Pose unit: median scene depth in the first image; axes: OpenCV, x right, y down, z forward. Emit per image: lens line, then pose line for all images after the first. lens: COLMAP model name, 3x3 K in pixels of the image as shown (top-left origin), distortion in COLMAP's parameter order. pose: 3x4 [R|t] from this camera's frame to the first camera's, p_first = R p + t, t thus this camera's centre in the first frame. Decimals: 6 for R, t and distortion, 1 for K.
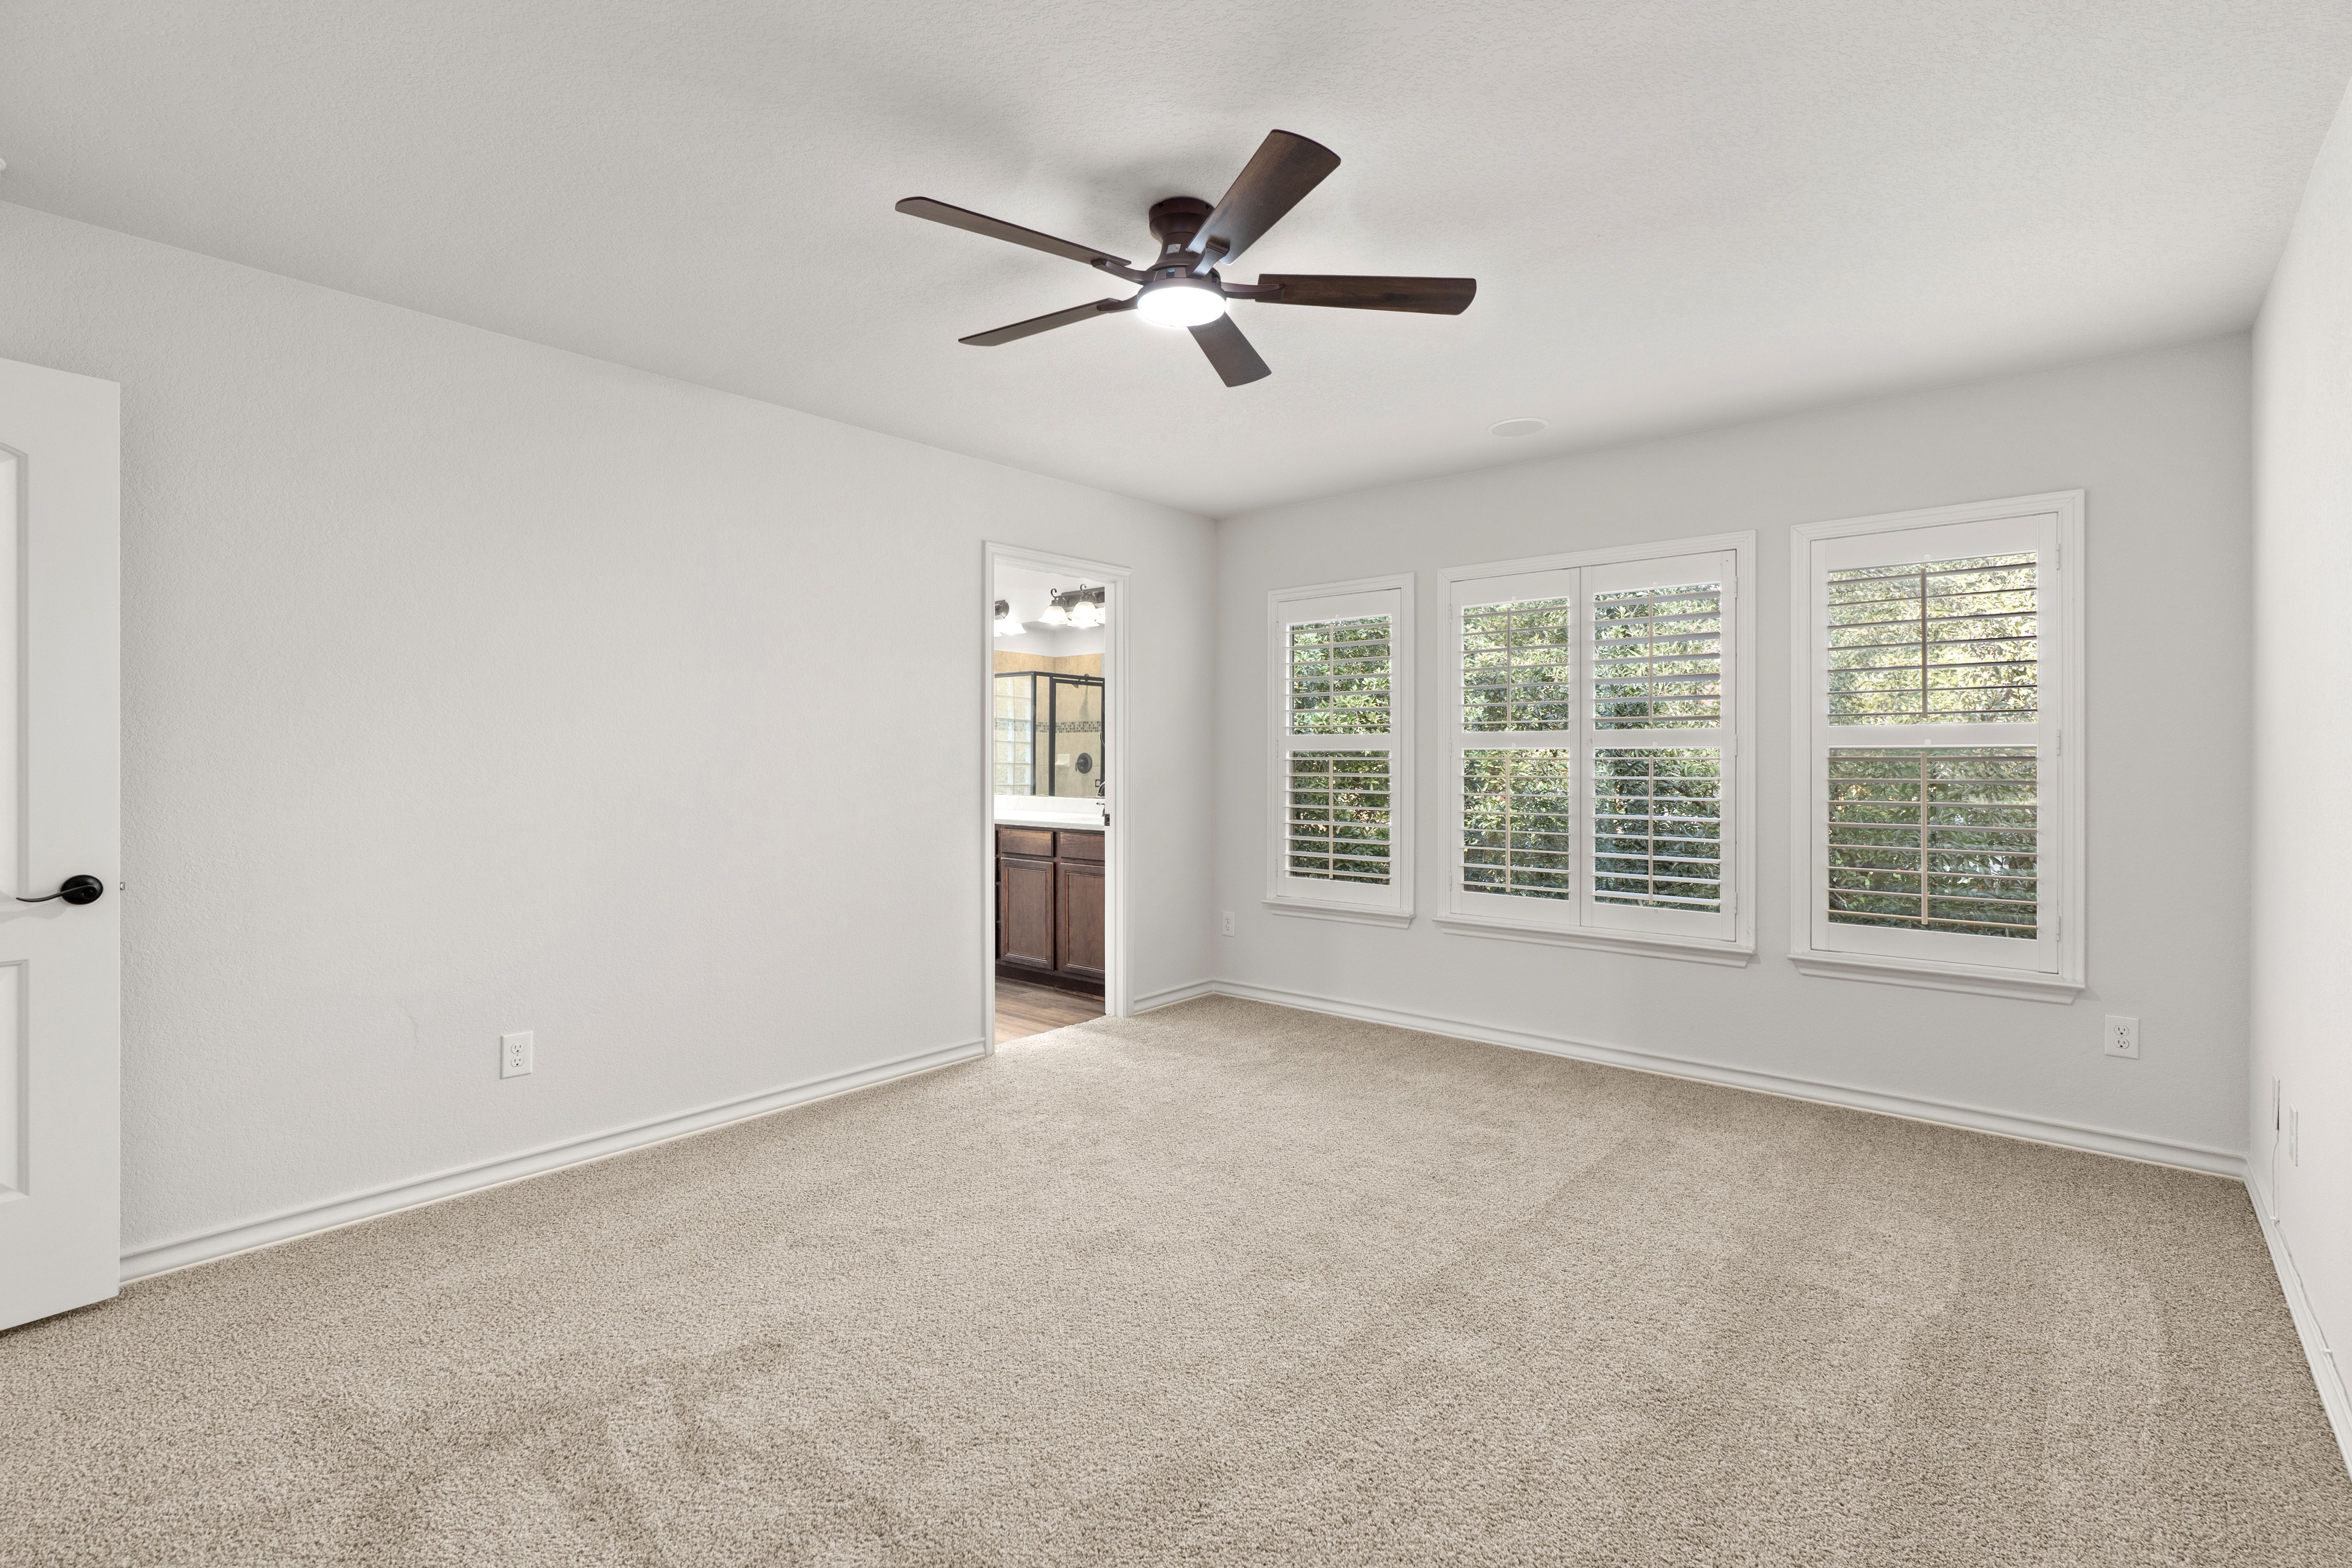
lens RADIAL K [[1064.2, 0, 1173.5], [0, 1064.2, 775.1], [0, 0, 1]] dist [-0.010053, 0.004048]
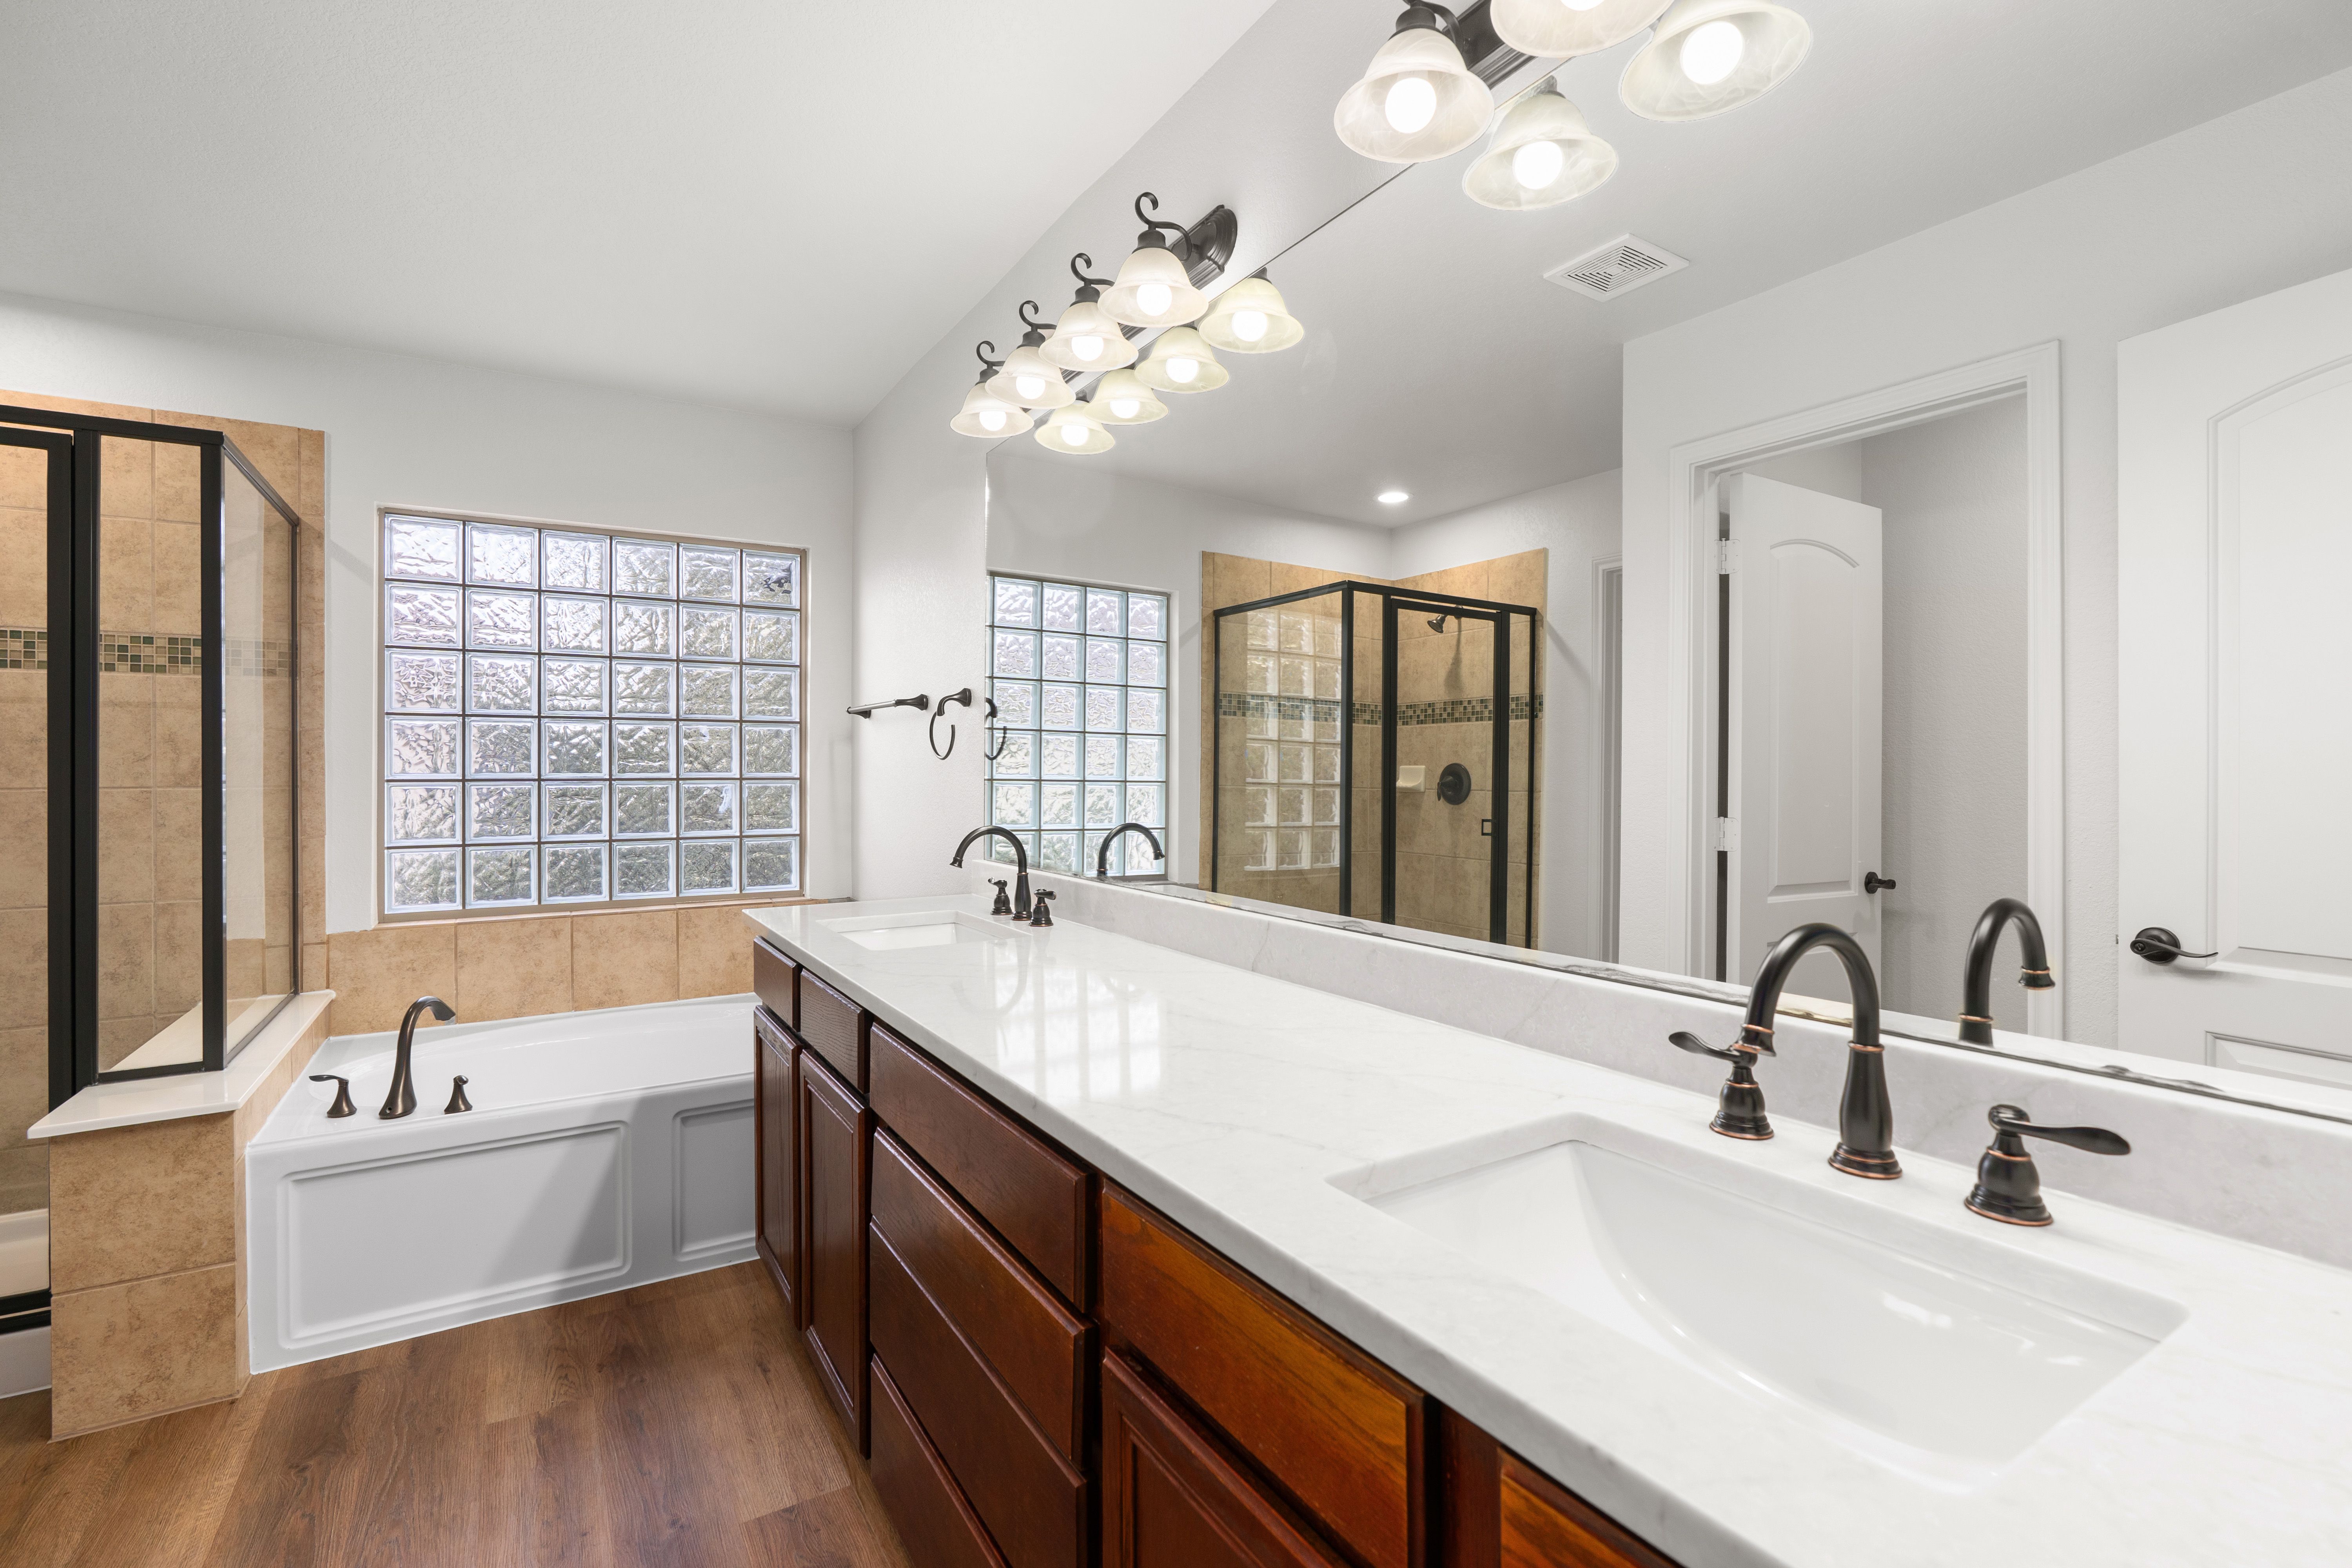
lens RADIAL K [[1064.2, 0, 1181.0], [0, 1064.2, 774.8], [0, 0, 1]] dist [-0.010053, 0.004048]
pose [[0.952786, -0.003061, -0.303627, -0.058587], [0.003060, 0.999995, -0.000480, -0.016858], [0.303627, -0.000472, 0.952791, 0.518665]]
